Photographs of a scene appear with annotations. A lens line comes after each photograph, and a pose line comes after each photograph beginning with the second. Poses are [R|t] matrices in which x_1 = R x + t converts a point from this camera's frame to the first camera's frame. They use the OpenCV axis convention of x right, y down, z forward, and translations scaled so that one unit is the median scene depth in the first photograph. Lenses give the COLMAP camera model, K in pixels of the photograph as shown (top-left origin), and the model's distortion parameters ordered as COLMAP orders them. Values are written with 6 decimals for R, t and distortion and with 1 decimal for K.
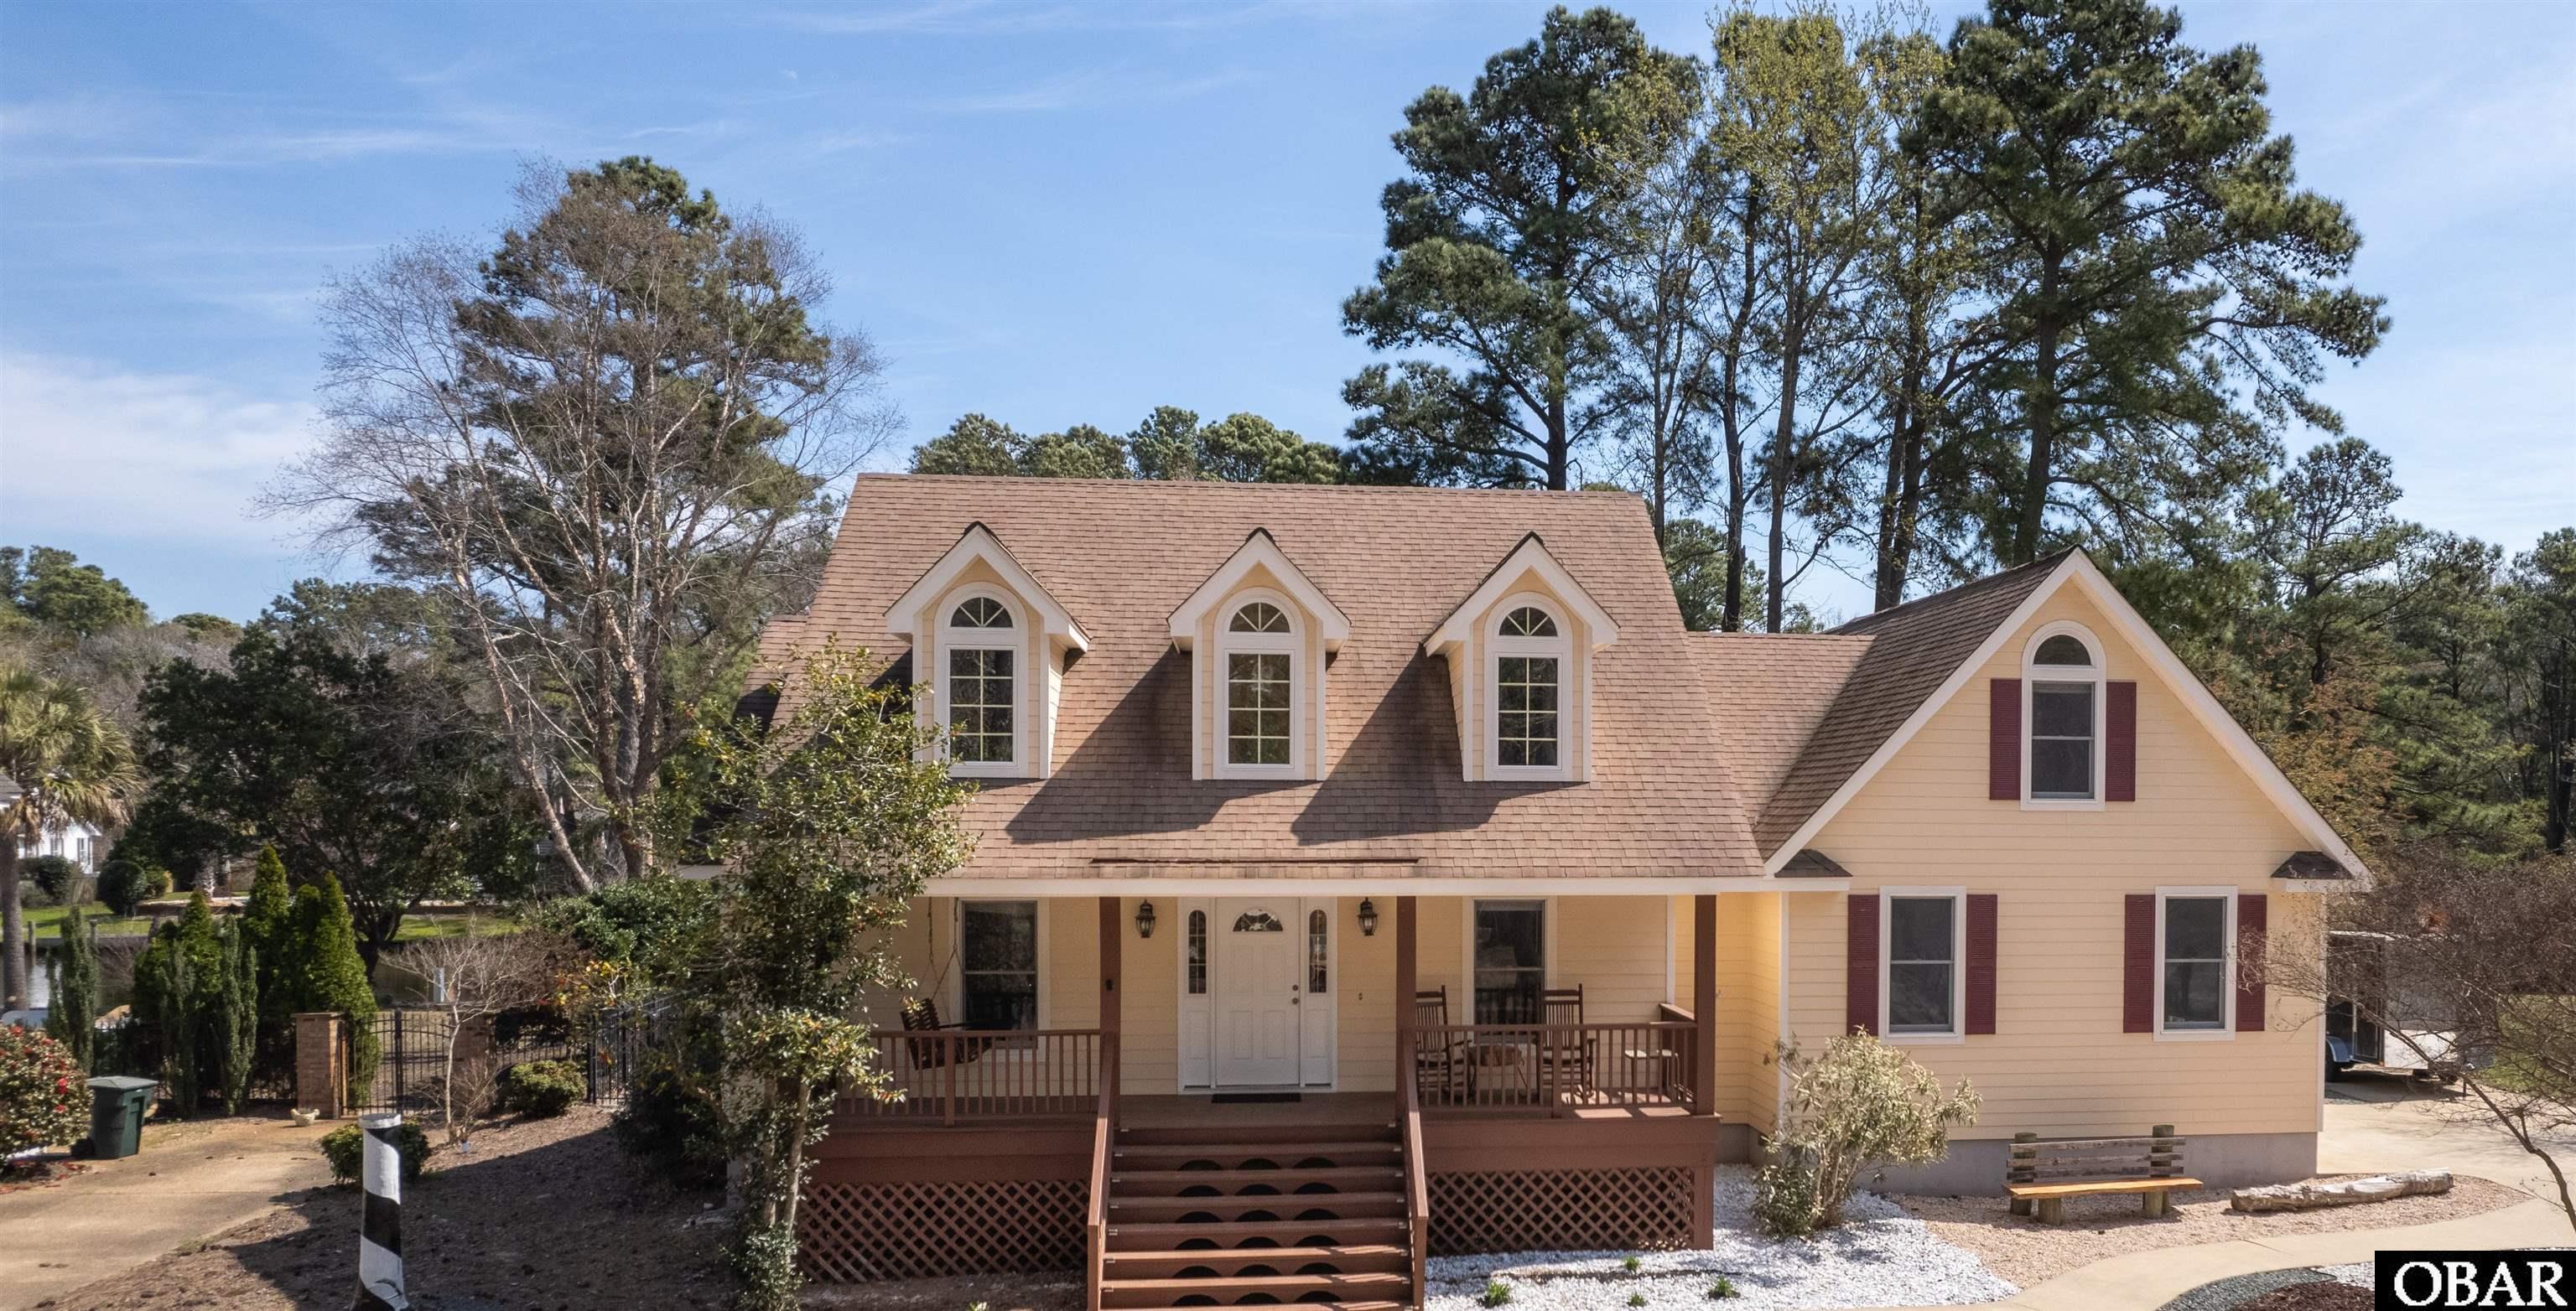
lens RADIAL K [[1626.8, 0, 1284.2], [0, 1626.8, 646.3], [0, 0, 1]] dist [-0.026561, -0.004384]
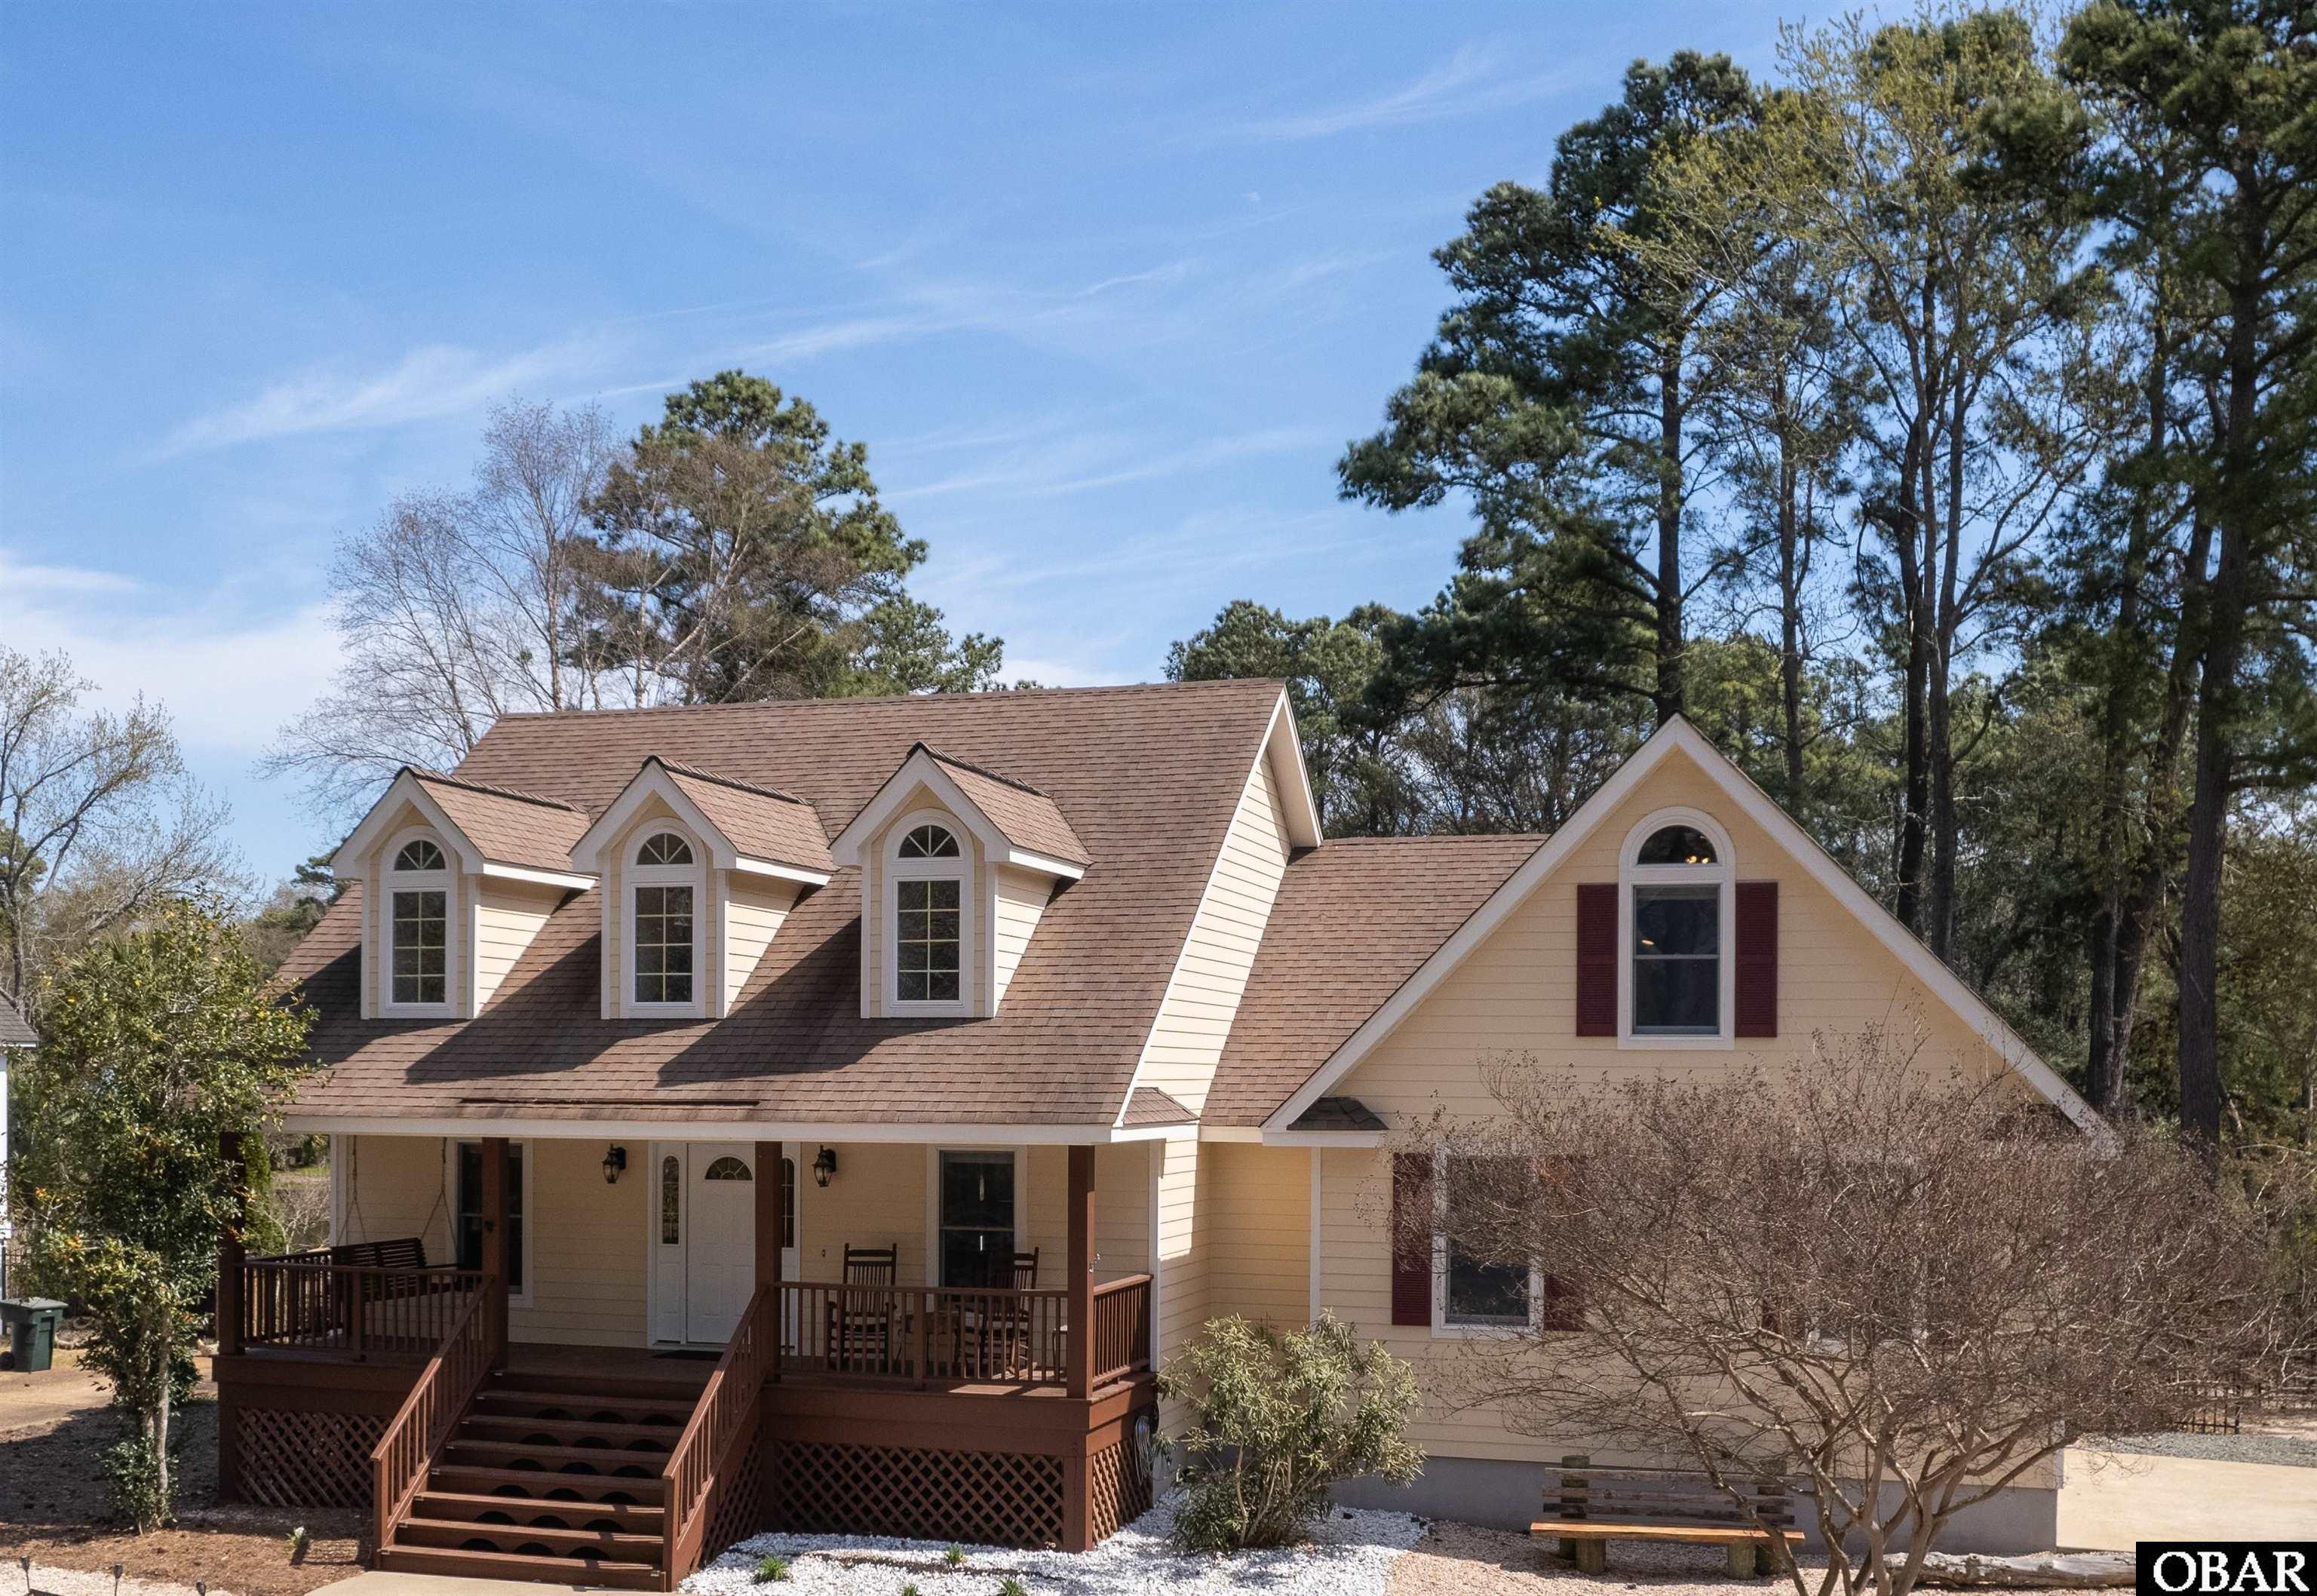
lens RADIAL K [[1956.4, 0, 1160.8], [0, 1956.4, 809.4], [0, 0, 1]] dist [-0.026831, -0.002419]
pose [[0.934847, -0.047233, -0.351895, 0.625909], [0.037611, 0.998709, -0.034132, 0.008667], [0.353053, 0.018673, 0.935417, 0.022693]]
